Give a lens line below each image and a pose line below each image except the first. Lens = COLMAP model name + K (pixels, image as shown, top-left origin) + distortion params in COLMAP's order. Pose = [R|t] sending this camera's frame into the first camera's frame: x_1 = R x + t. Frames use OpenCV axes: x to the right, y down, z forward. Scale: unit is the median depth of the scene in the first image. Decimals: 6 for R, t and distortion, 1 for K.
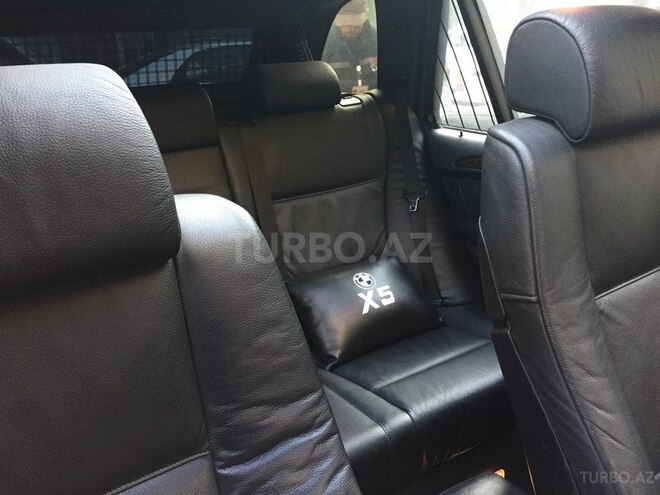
lens RADIAL K [[564.0, 0, 329.5], [0, 564.0, 247.2], [0, 0, 1]] dist [0.096141, -0.140385]
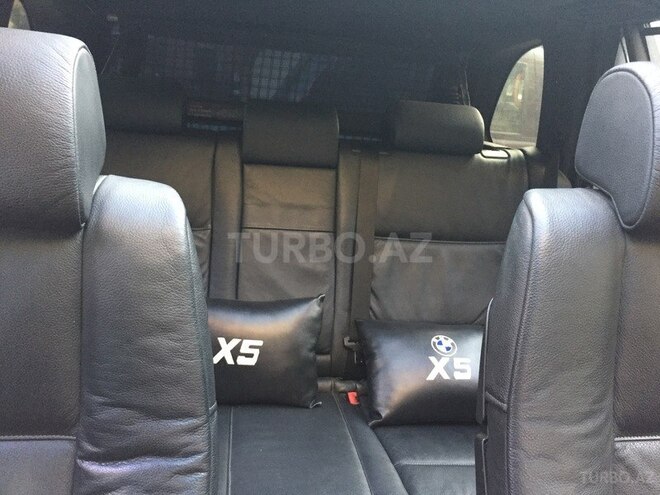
lens RADIAL K [[564.0, 0, 329.5], [0, 564.0, 247.2], [0, 0, 1]] dist [0.096141, -0.140385]
pose [[0.903111, 0.241093, -0.355337, 0.186566], [-0.268250, 0.962930, -0.028435, -0.016748], [0.335309, 0.120999, 0.934306, 0.083172]]
